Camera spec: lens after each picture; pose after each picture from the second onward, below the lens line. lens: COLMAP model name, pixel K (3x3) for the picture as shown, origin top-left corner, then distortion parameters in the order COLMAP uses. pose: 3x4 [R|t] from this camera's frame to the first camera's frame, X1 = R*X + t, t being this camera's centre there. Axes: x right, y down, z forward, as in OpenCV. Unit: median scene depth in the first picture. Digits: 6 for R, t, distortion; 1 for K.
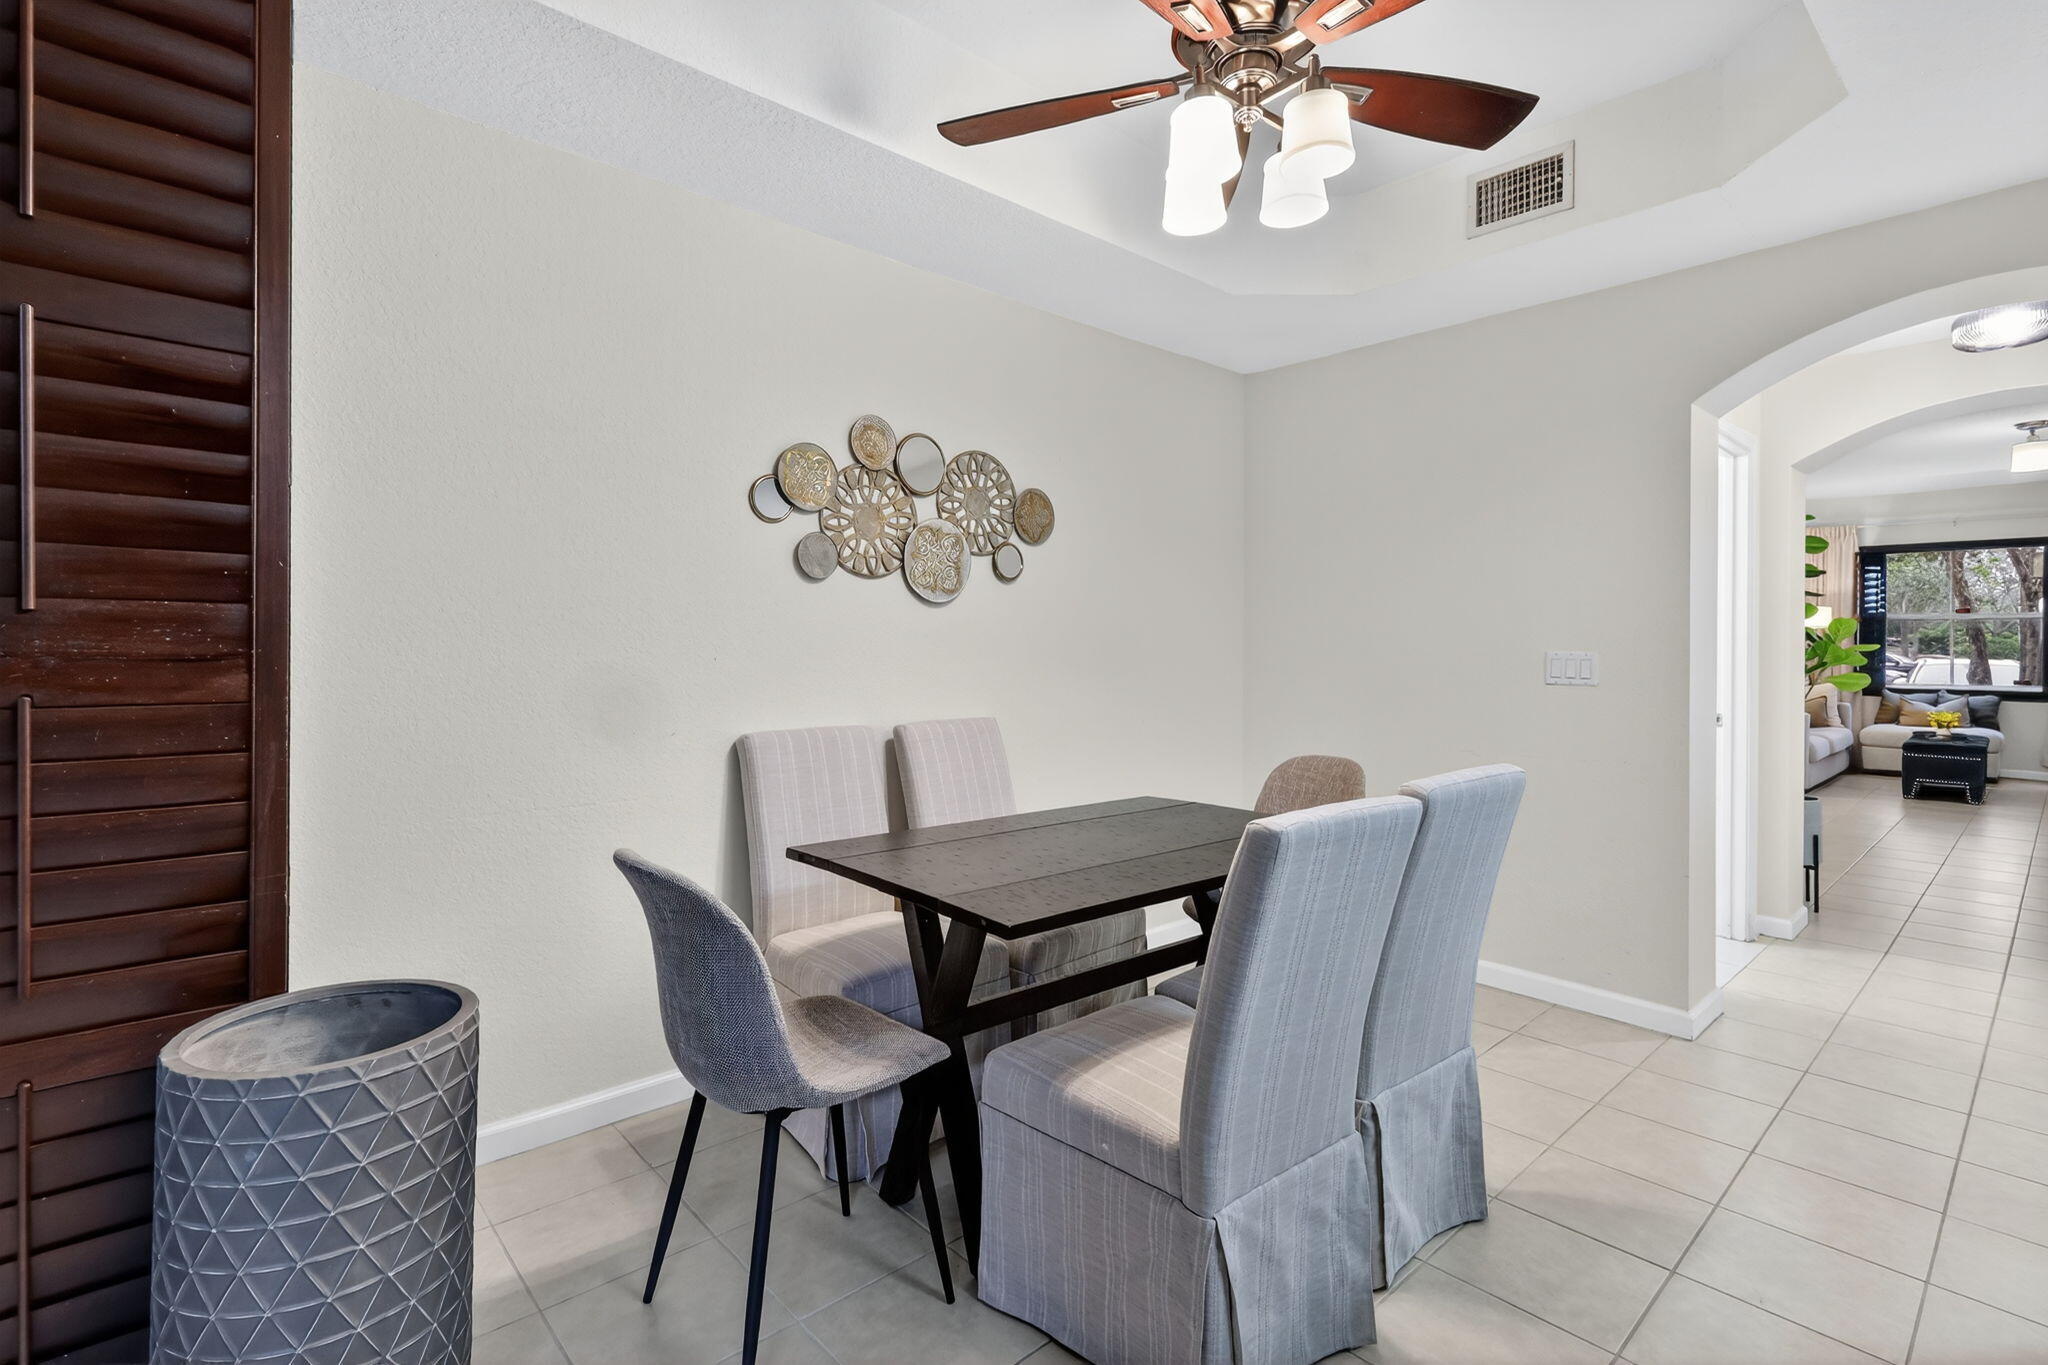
lens RADIAL K [[981.0, 0, 1015.0], [0, 981.0, 666.6], [0, 0, 1]] dist [-0.002291, 0.000708]
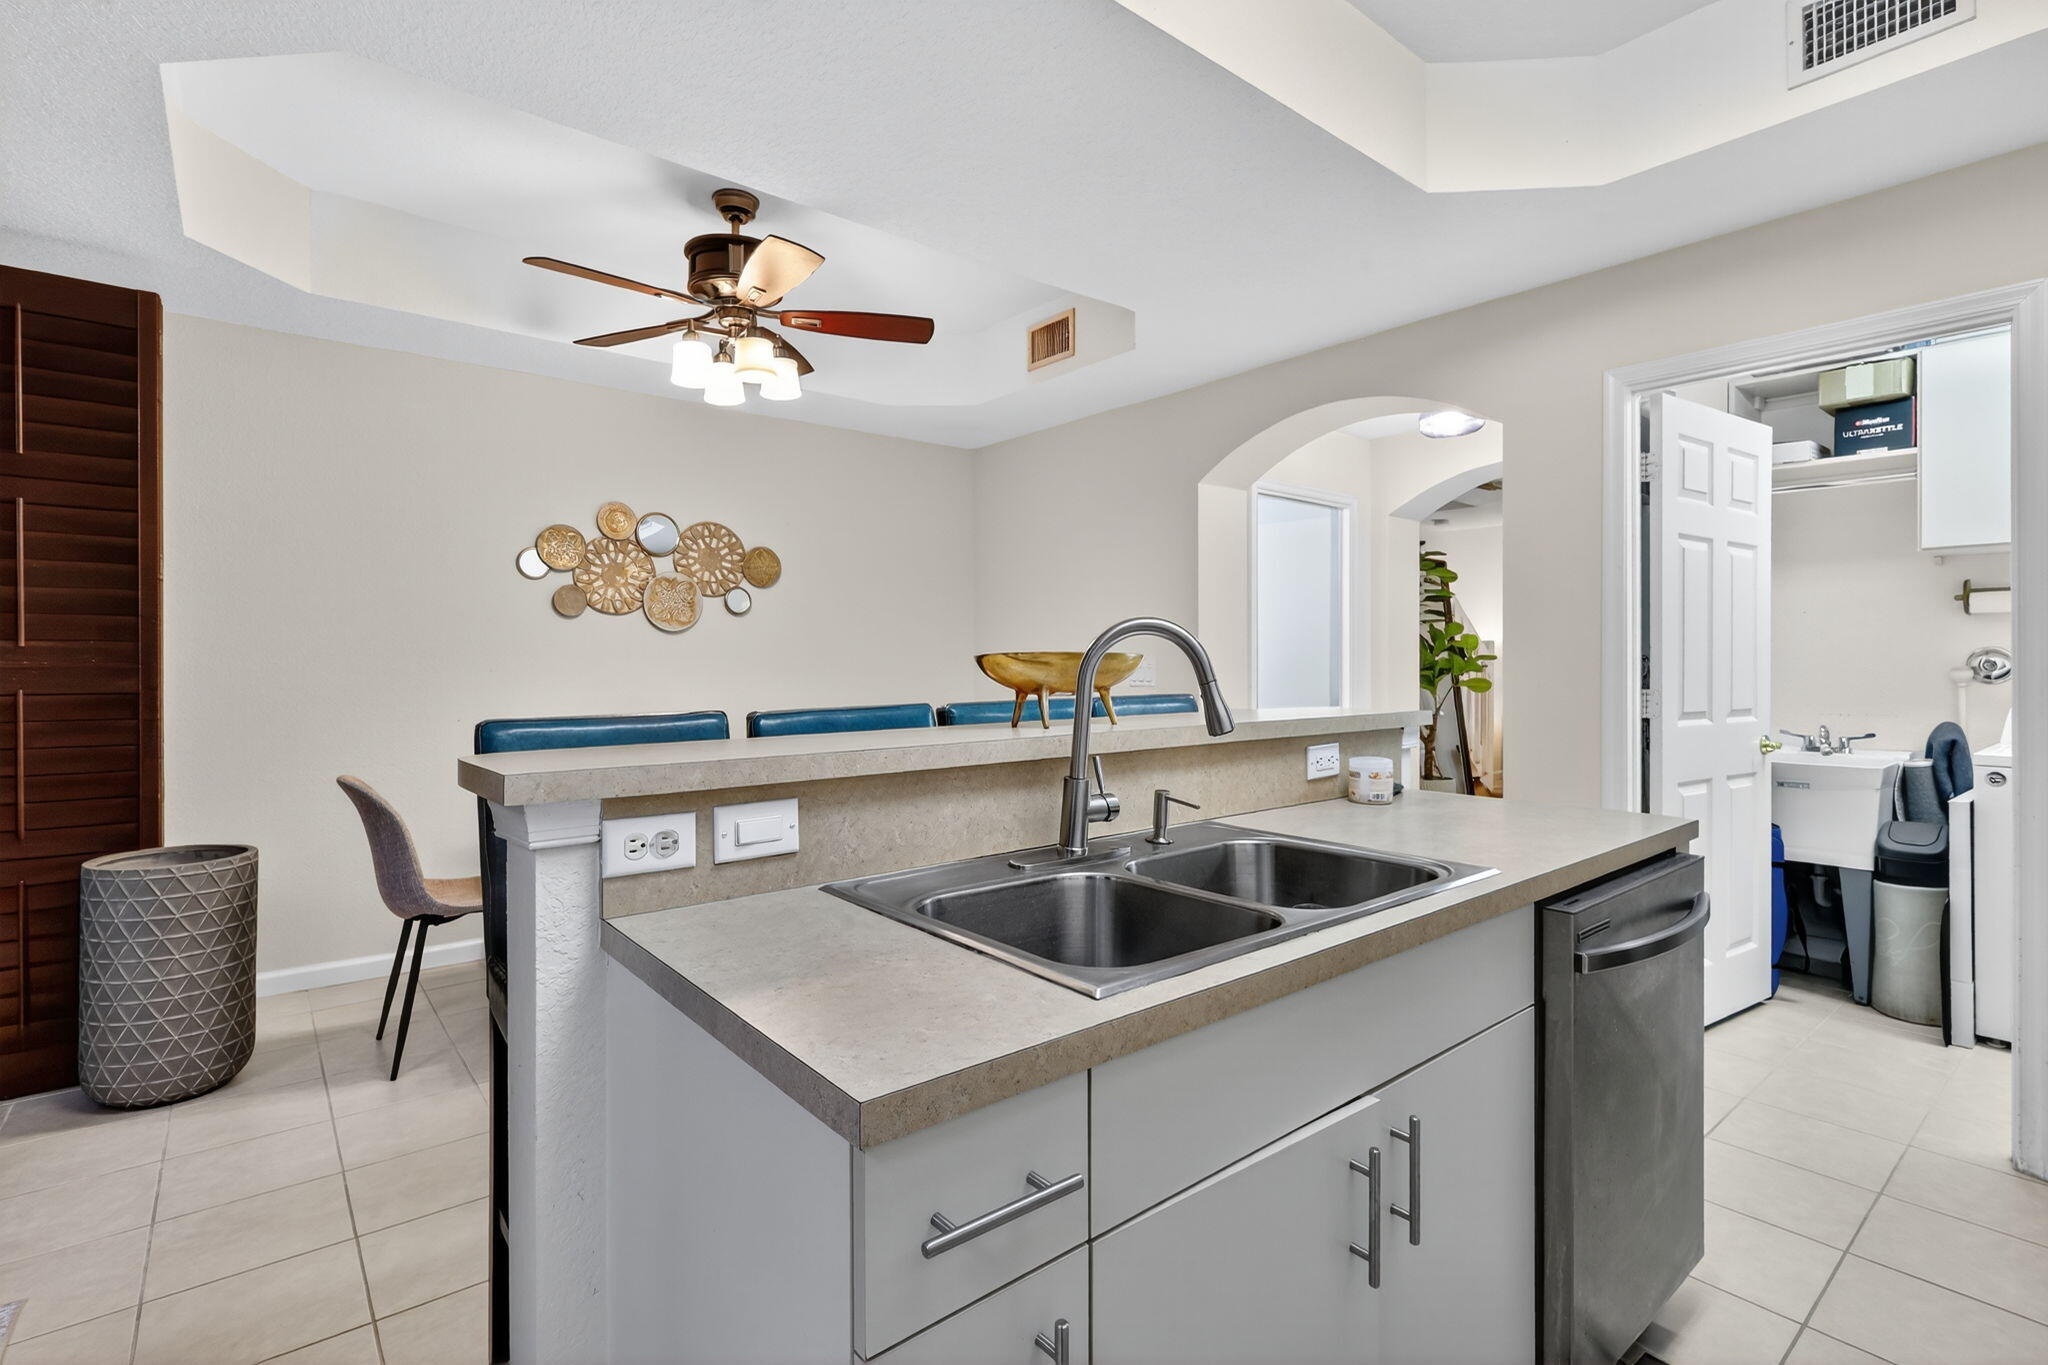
lens RADIAL K [[981.0, 0, 1017.2], [0, 981.0, 685.4], [0, 0, 1]] dist [-0.002291, 0.000708]
pose [[0.998679, -0.005835, -0.051054, 0.511355], [0.006008, 0.999977, 0.003245, 0.012111], [0.051033, -0.003548, 0.998691, -0.408044]]
